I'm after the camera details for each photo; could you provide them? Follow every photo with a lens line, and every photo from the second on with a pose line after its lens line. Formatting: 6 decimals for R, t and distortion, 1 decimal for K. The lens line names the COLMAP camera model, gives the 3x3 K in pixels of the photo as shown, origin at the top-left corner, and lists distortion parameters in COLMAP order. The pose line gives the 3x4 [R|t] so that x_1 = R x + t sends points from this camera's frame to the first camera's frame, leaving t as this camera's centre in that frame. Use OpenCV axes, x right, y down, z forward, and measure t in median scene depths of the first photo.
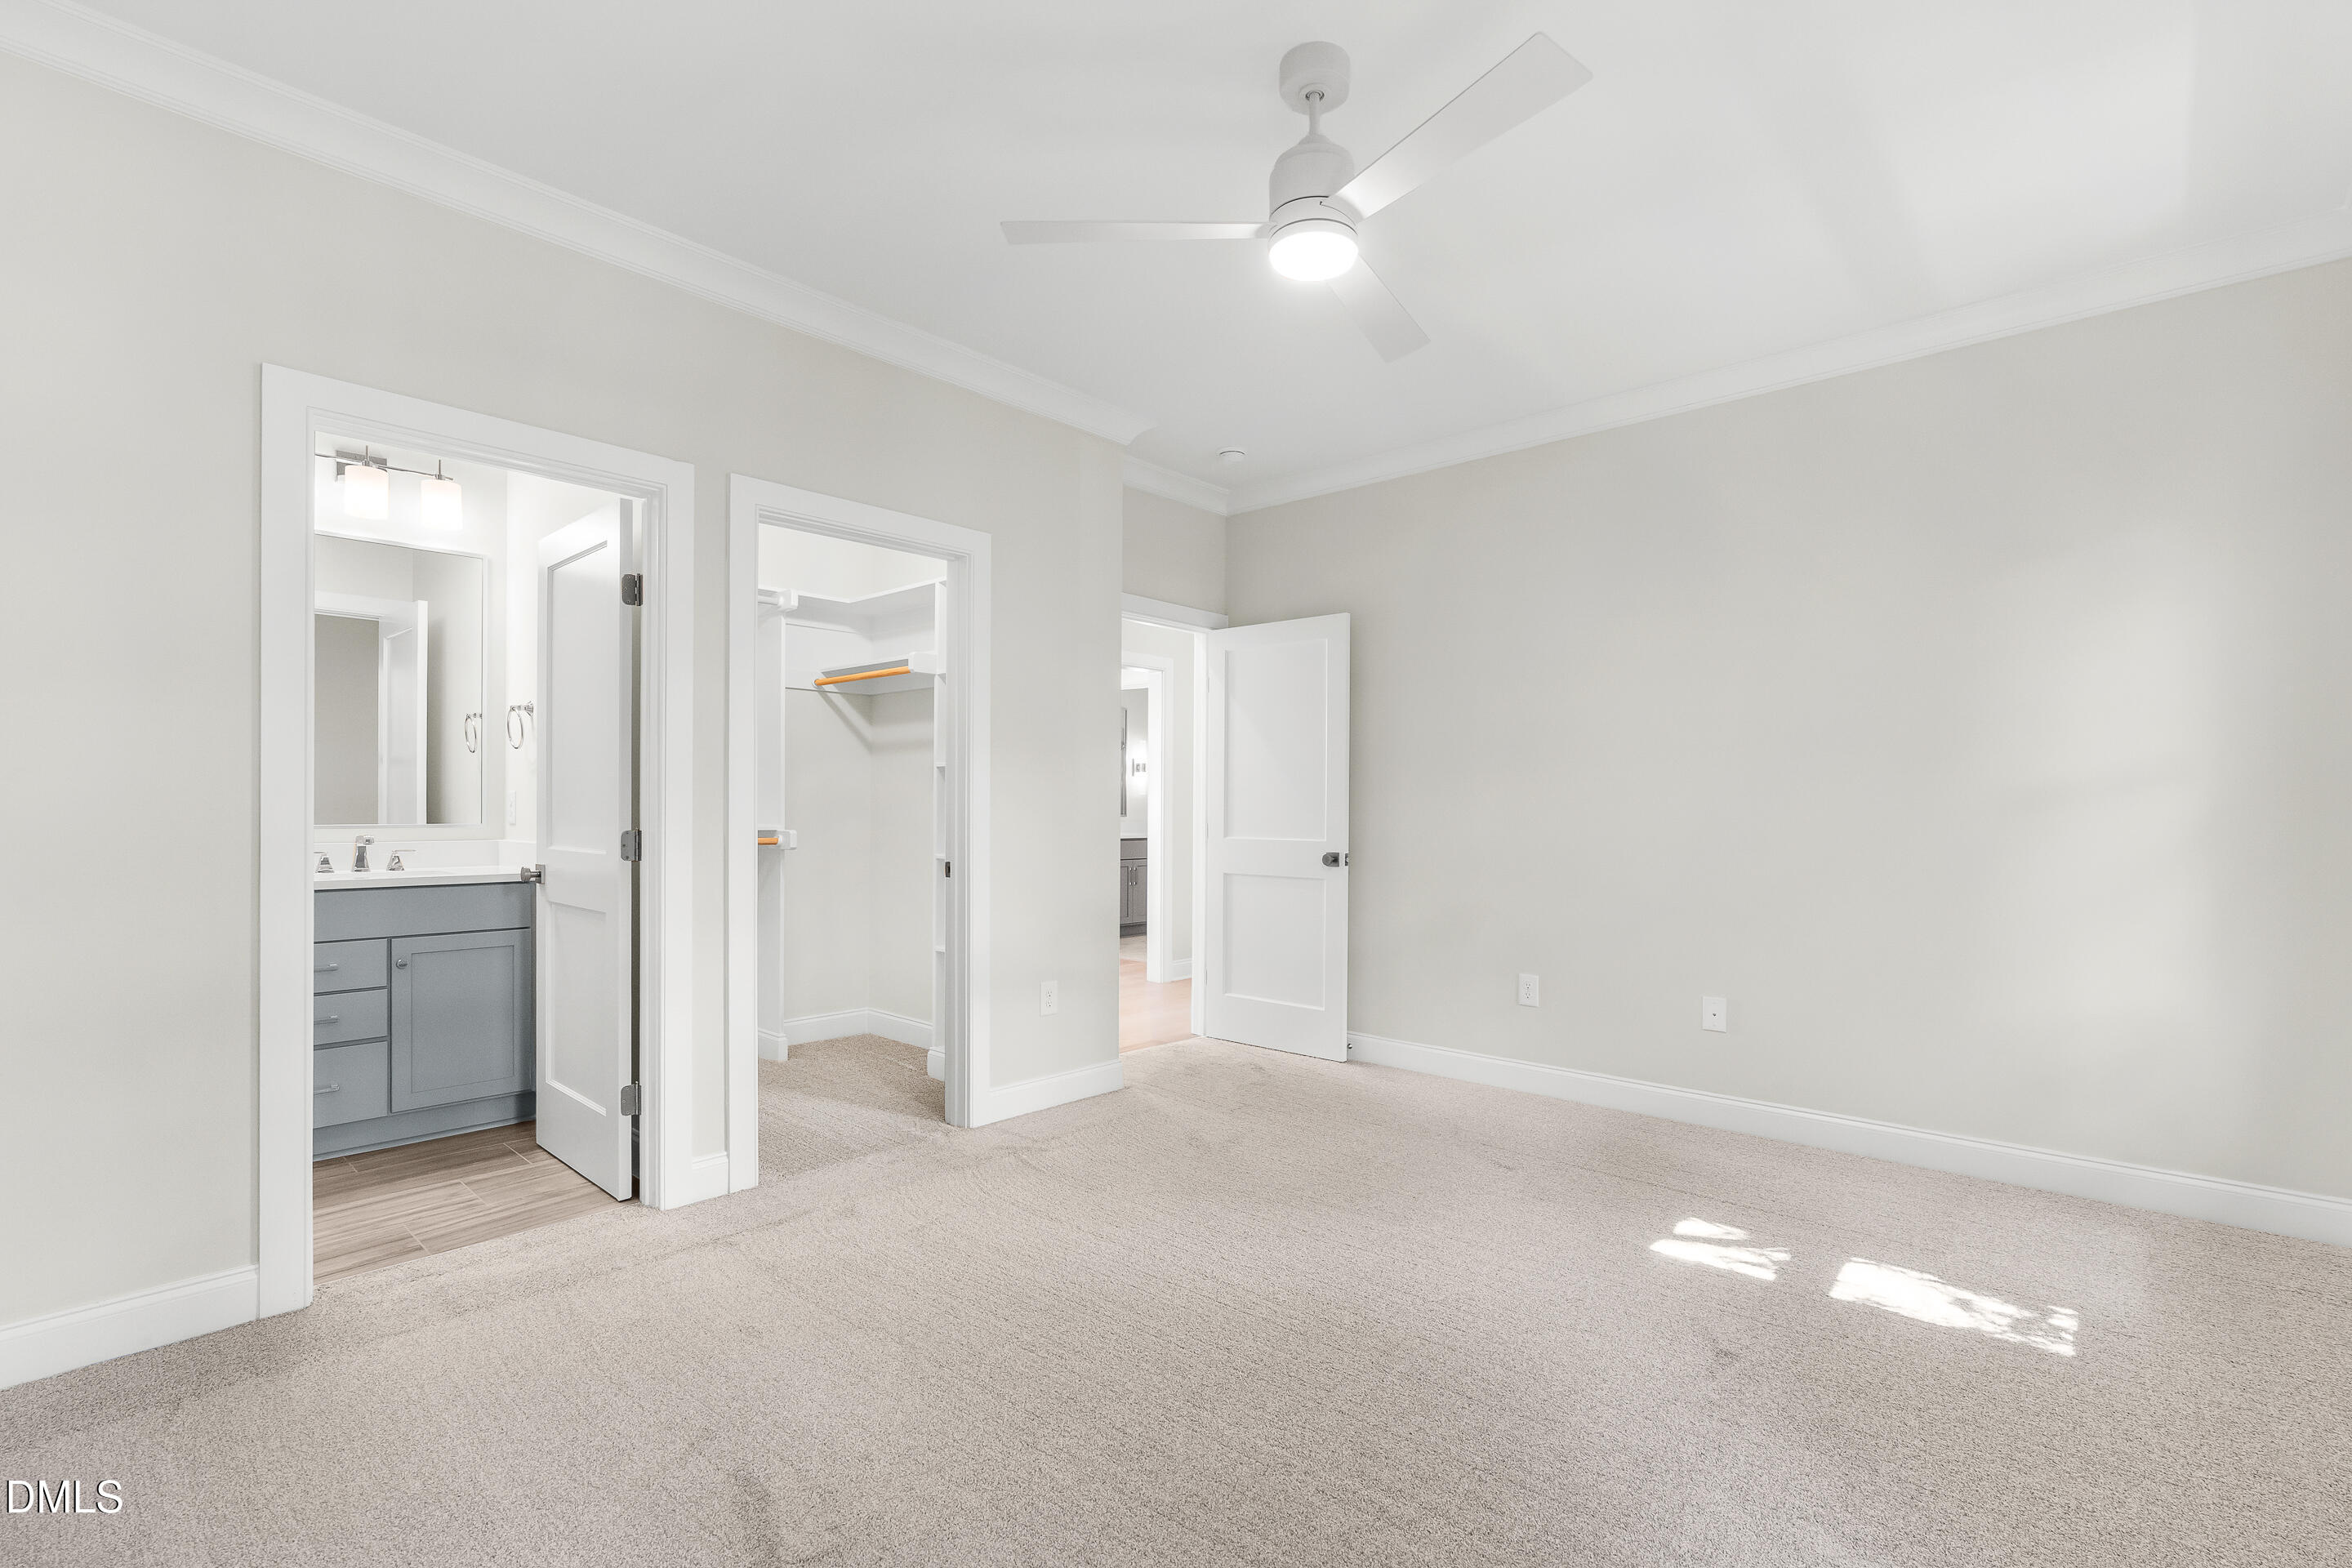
lens RADIAL K [[1073.1, 0, 1175.8], [0, 1073.1, 787.7], [0, 0, 1]] dist [0.001513, 0.000226]
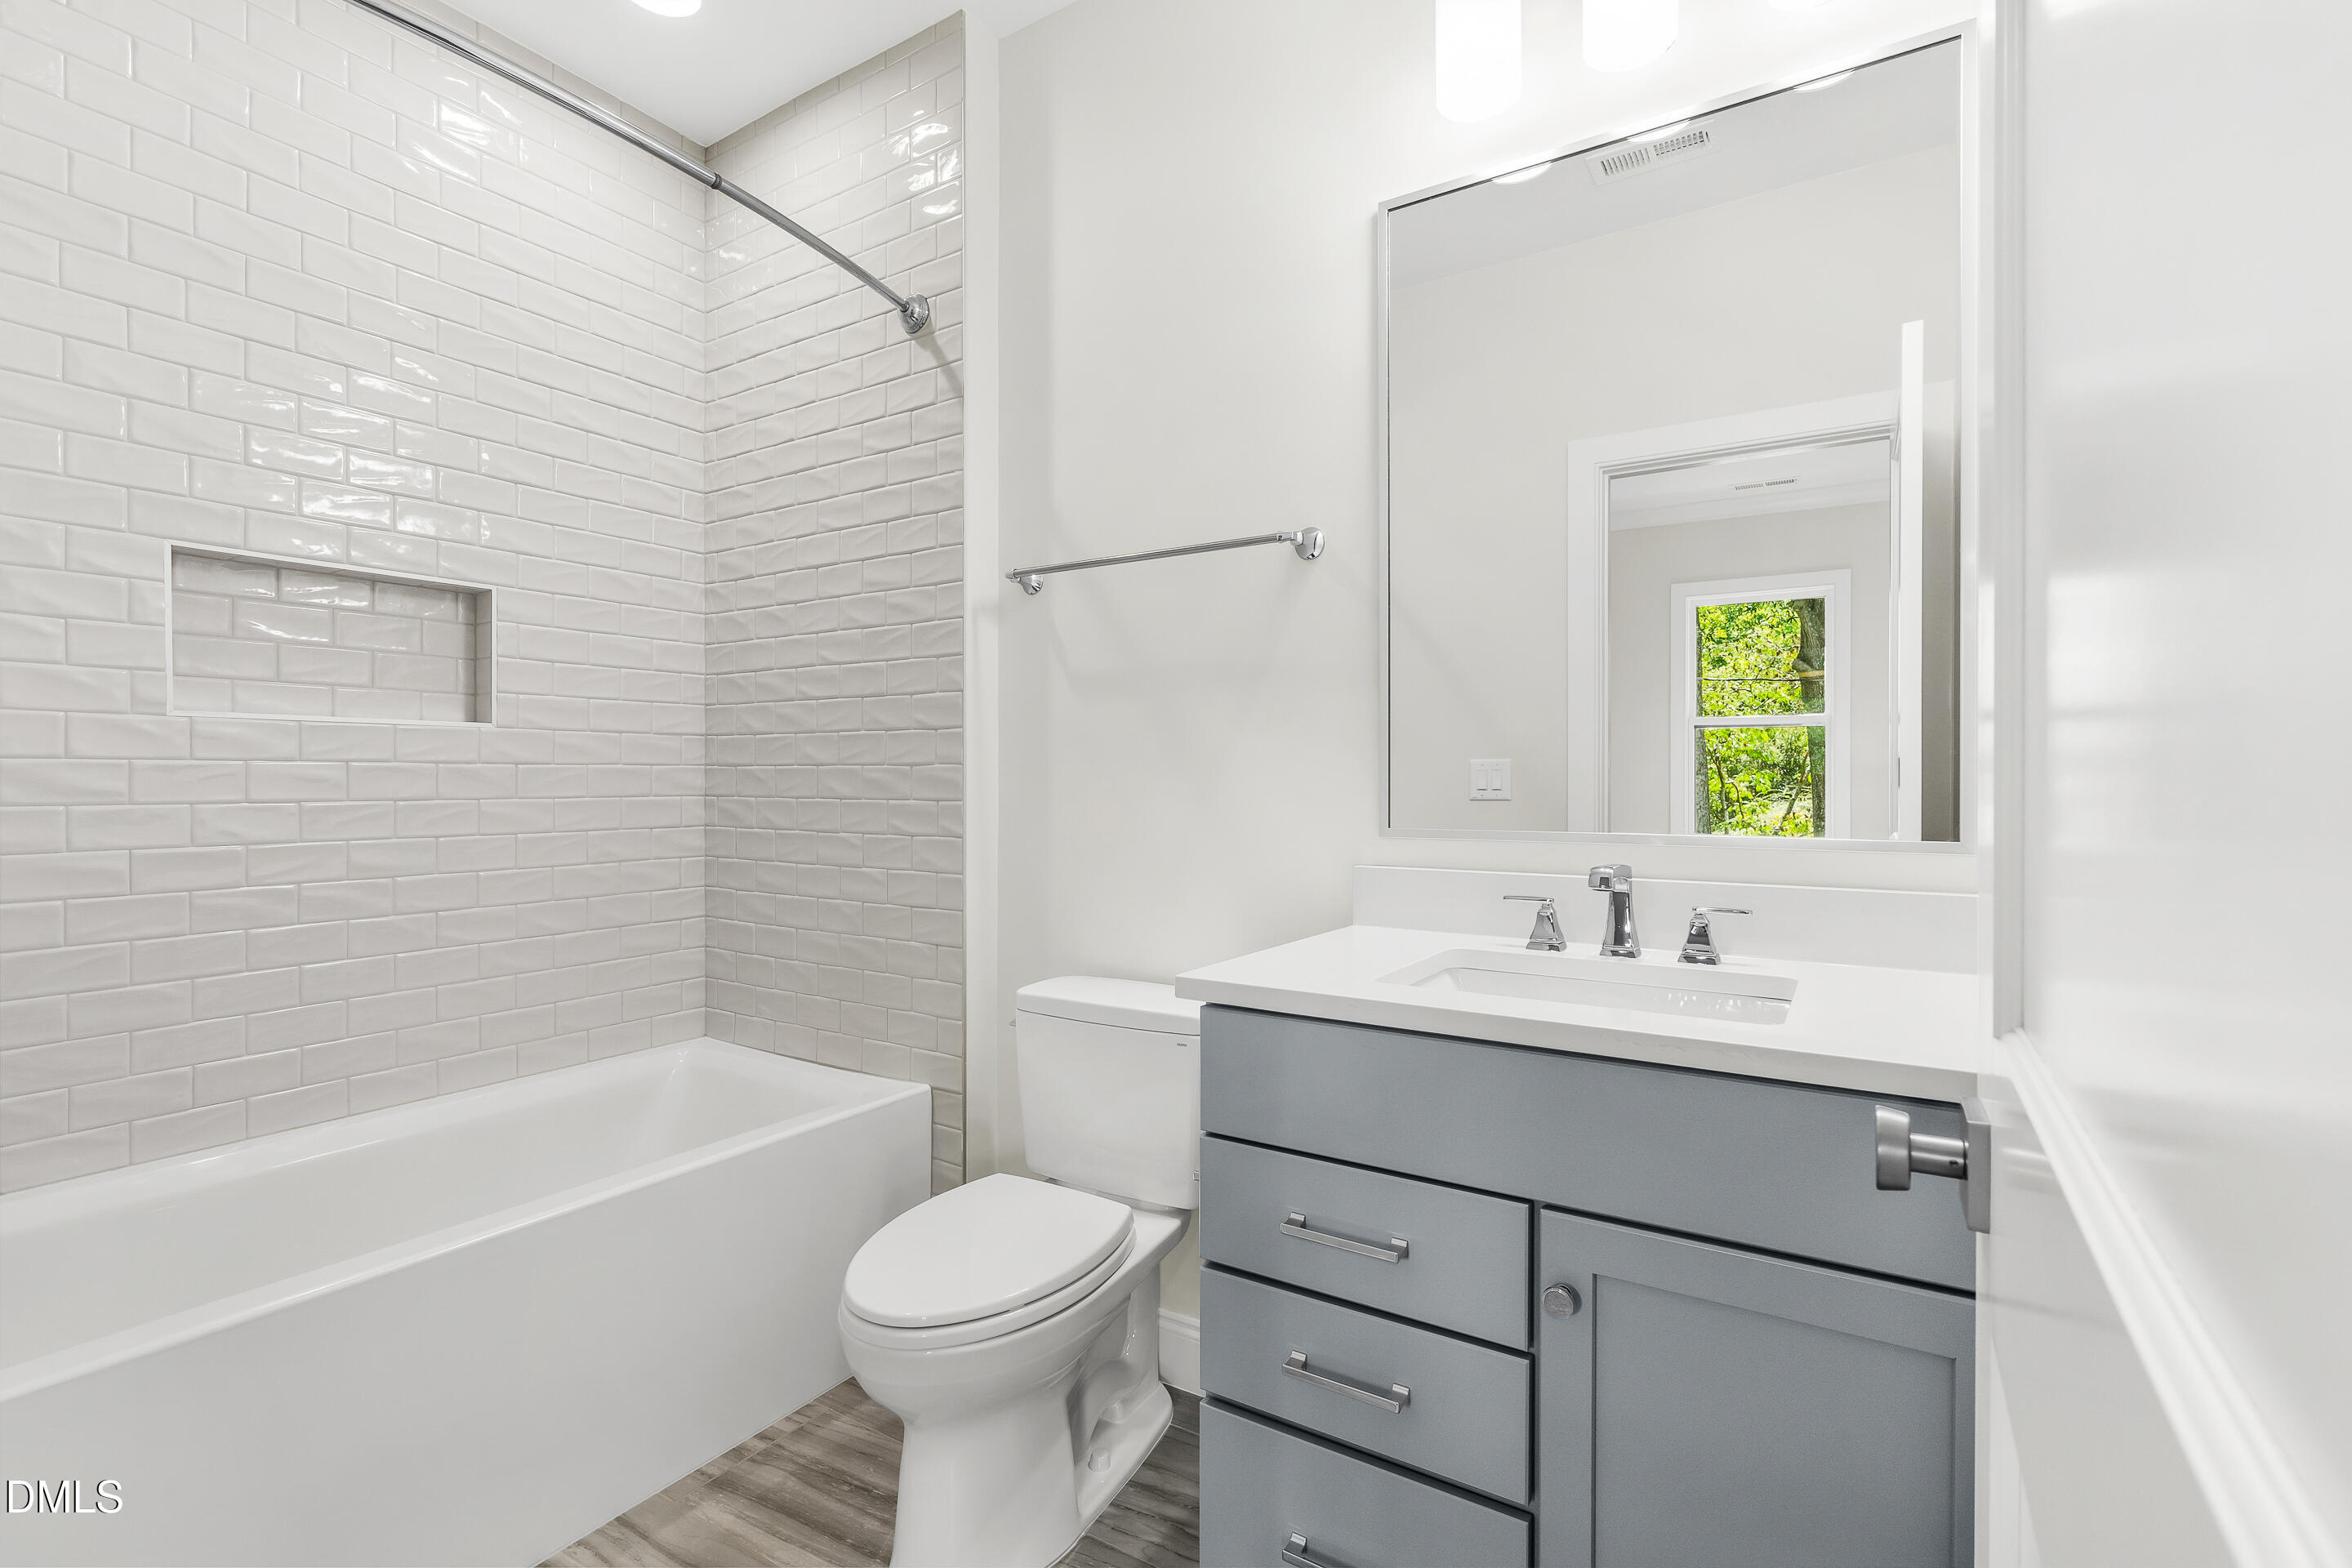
lens RADIAL K [[1073.1, 0, 1178.0], [0, 1073.1, 784.9], [0, 0, 1]] dist [0.001513, 0.000226]
pose [[0.170796, 0.000646, -0.985306, -0.432202], [0.002644, 0.999996, 0.001114, 0.013926], [0.985303, -0.002795, 0.170794, 0.838350]]
